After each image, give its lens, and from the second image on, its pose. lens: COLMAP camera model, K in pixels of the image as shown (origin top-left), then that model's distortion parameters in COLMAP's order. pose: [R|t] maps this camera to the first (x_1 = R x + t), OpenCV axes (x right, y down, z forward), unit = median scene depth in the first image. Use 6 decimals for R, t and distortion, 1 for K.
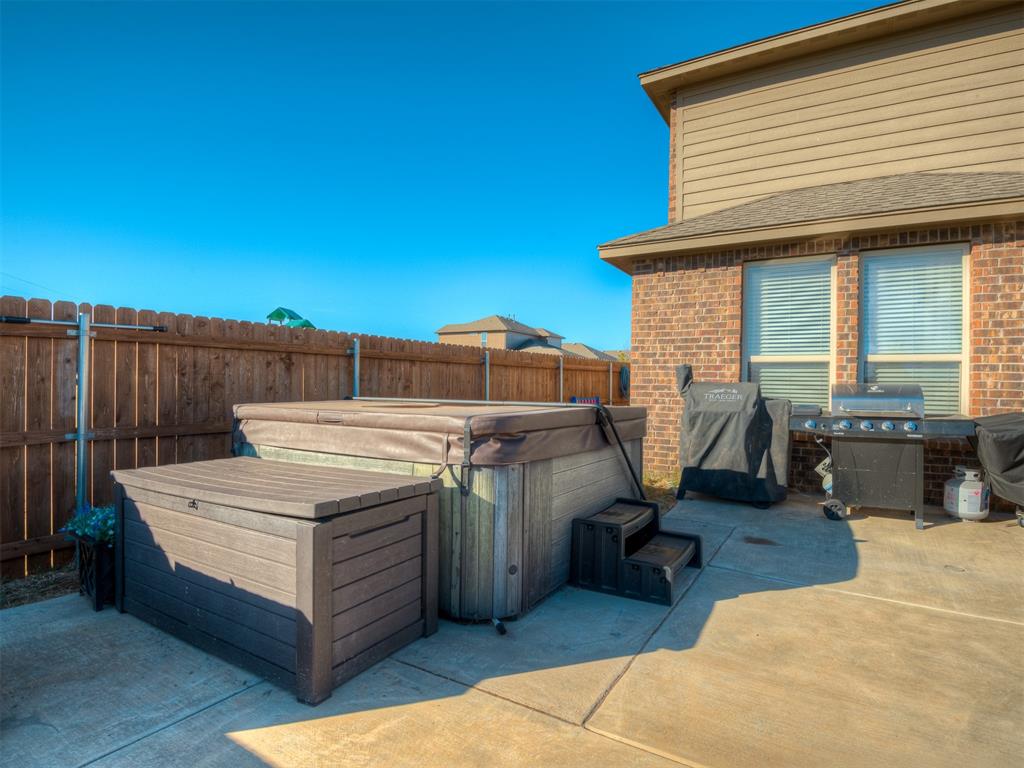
lens RADIAL K [[523.3, 0, 528.1], [0, 523.3, 385.1], [0, 0, 1]] dist [0.003226, -0.026682]
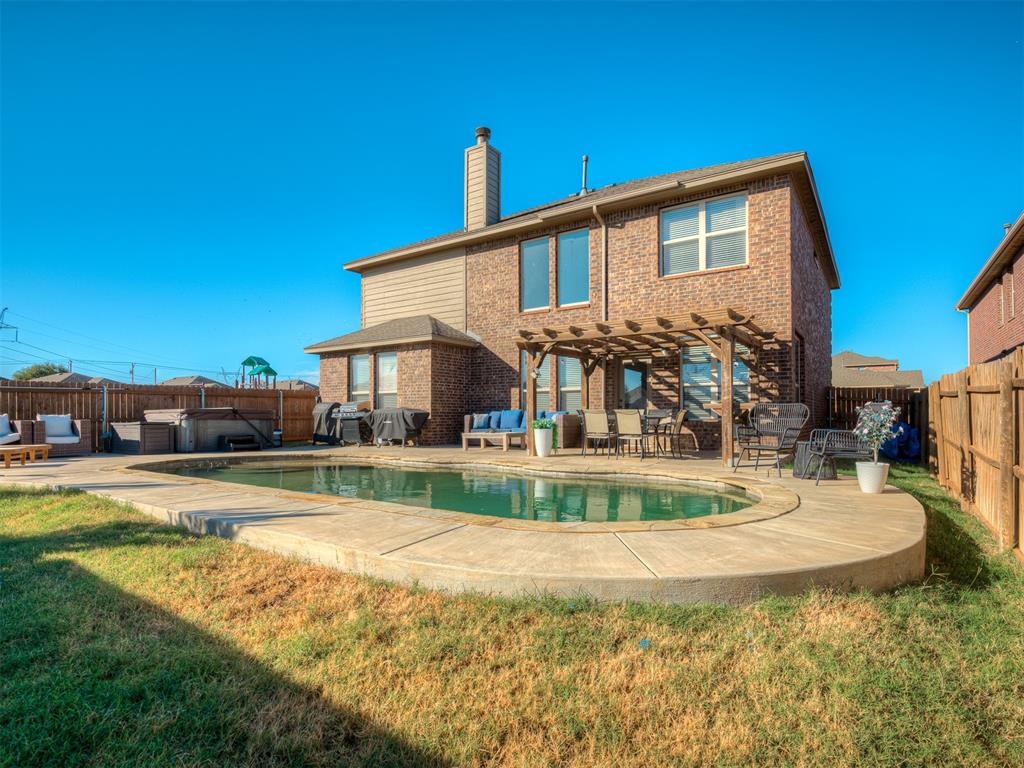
lens RADIAL K [[545.4, 0, 499.6], [0, 545.4, 382.7], [0, 0, 1]] dist [0.001207, -0.001462]
pose [[0.996131, -0.022675, -0.084903, 1.461199], [0.017473, 0.997952, -0.061531, 0.080587], [0.086124, 0.059810, 0.994488, -1.689151]]
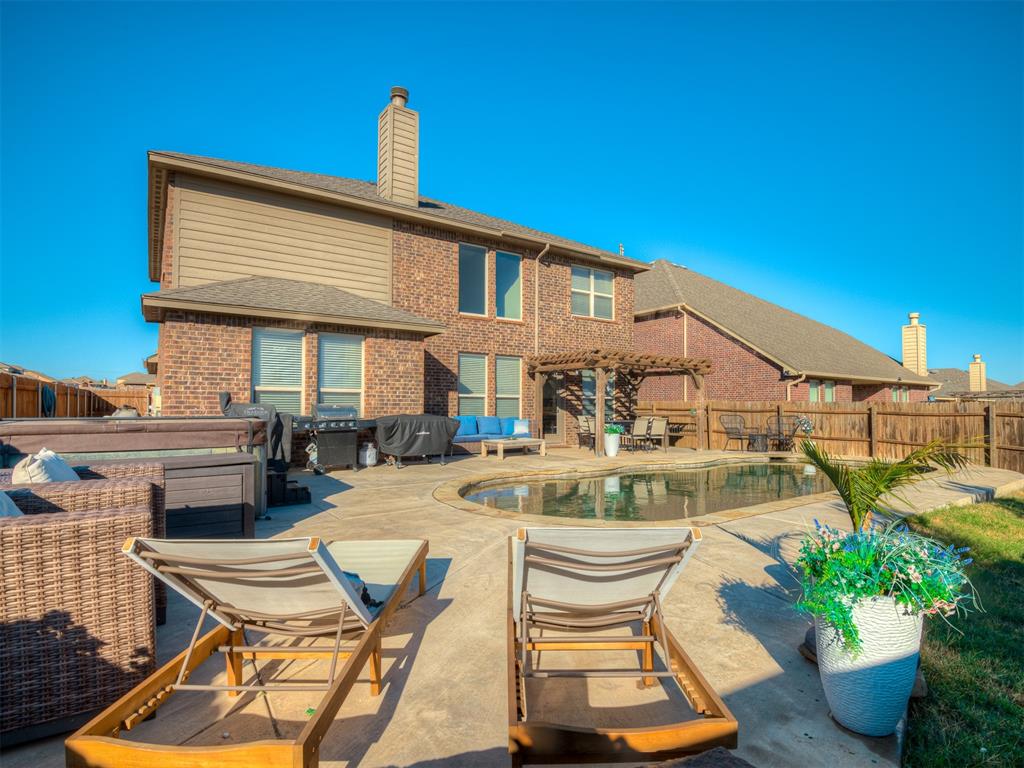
lens RADIAL K [[533.6, 0, 511.4], [0, 533.6, 386.4], [0, 0, 1]] dist [-0.003268, -0.000446]
pose [[0.422656, 0.023055, 0.905997, -0.744465], [0.004260, 0.999615, -0.027425, -0.008713], [-0.906280, 0.015451, 0.422395, -0.393107]]
